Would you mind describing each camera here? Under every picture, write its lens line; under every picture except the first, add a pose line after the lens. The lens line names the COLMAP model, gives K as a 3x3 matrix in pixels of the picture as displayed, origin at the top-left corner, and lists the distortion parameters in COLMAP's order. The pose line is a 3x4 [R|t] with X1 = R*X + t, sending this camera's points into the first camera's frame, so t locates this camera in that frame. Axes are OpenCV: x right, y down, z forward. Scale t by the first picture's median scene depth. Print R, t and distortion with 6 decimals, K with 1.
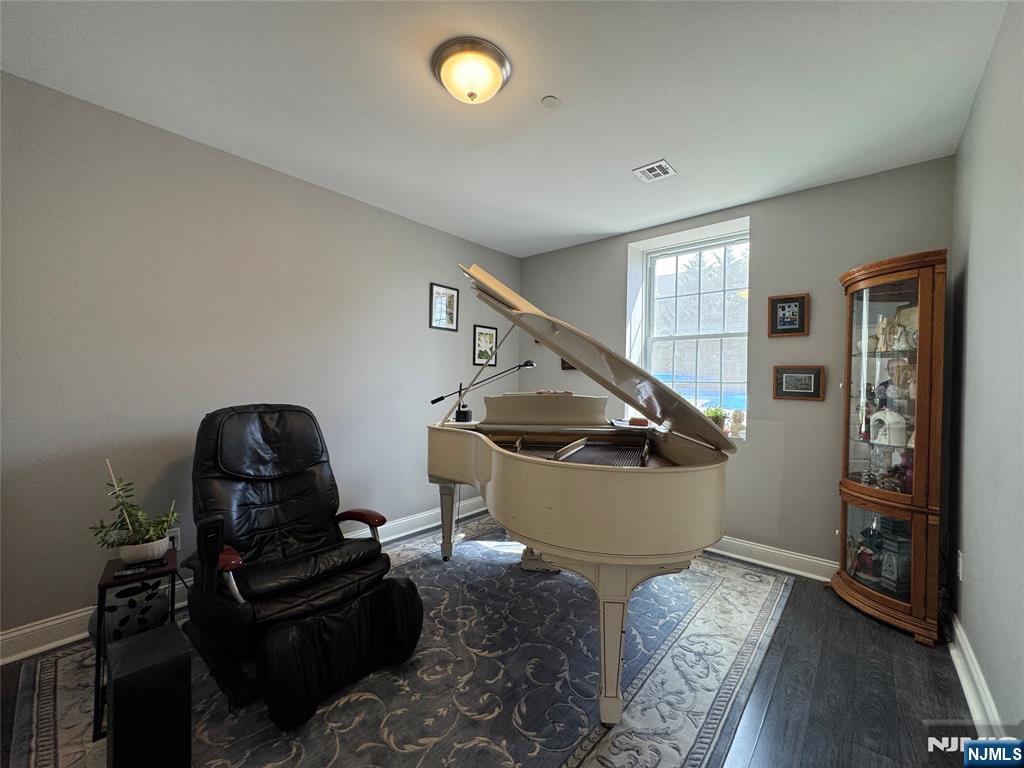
lens RADIAL K [[409.4, 0, 510.0], [0, 409.4, 388.2], [0, 0, 1]] dist [-0.001730, -0.000433]
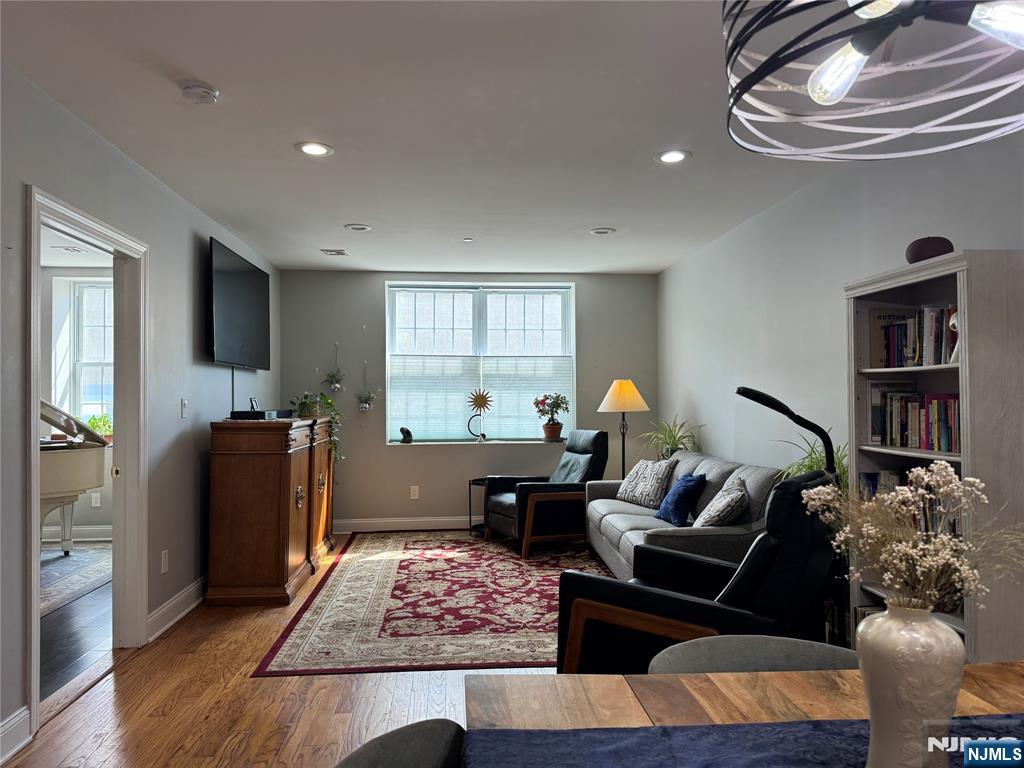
lens RADIAL K [[708.8, 0, 517.0], [0, 708.8, 387.2], [0, 0, 1]] dist [0.039648, -0.028291]
pose [[0.688334, -0.010111, 0.725323, -0.304905], [0.017997, 0.999833, -0.003142, -0.039846], [-0.725171, 0.015216, 0.688401, -1.472442]]
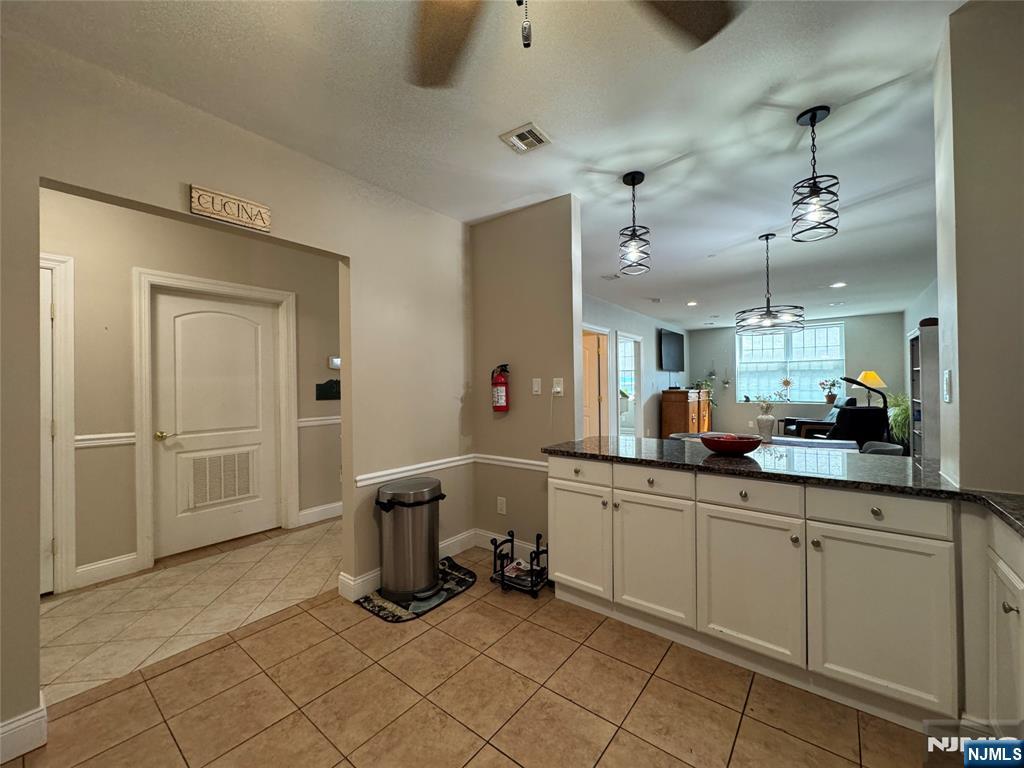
lens RADIAL K [[409.4, 0, 511.7], [0, 409.4, 381.1], [0, 0, 1]] dist [-0.001730, -0.000433]
pose [[0.998380, -0.027669, 0.049713, -0.769259], [0.028247, 0.999541, -0.010968, -0.039801], [-0.049387, 0.012355, 0.998703, -2.589148]]
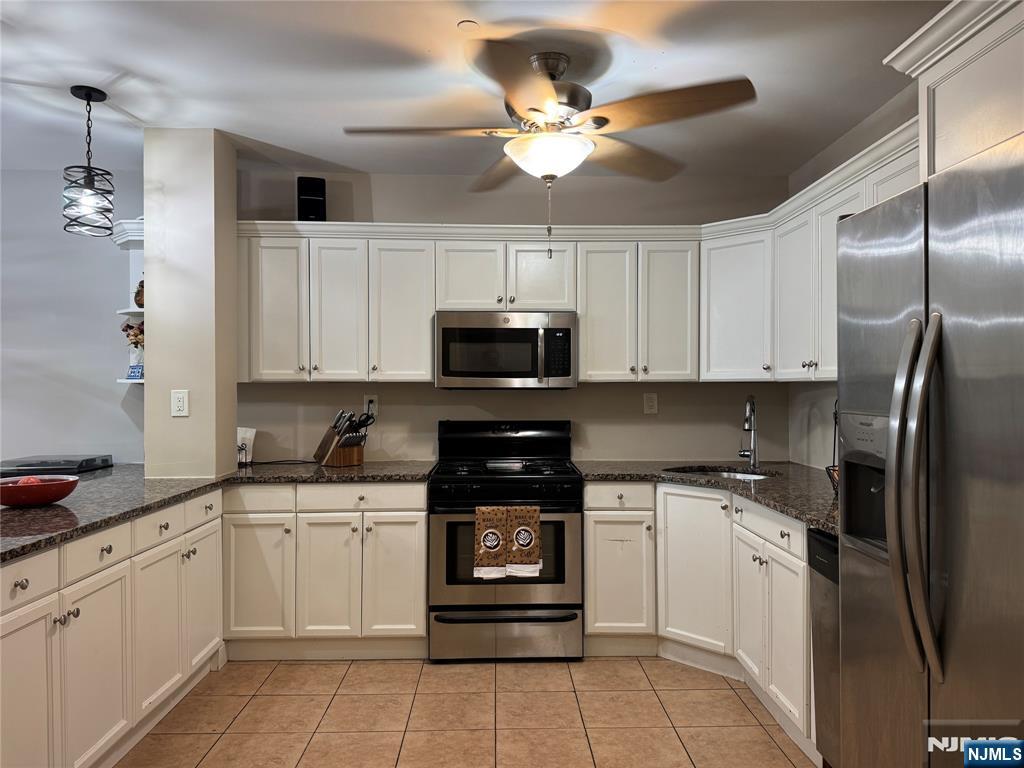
lens RADIAL K [[708.8, 0, 508.1], [0, 708.8, 384.6], [0, 0, 1]] dist [0.039648, -0.028291]
pose [[-0.683375, -0.002823, 0.730062, -1.403244], [-0.002819, 0.999995, 0.001228, -0.055933], [-0.730062, -0.001219, -0.683380, -1.666328]]
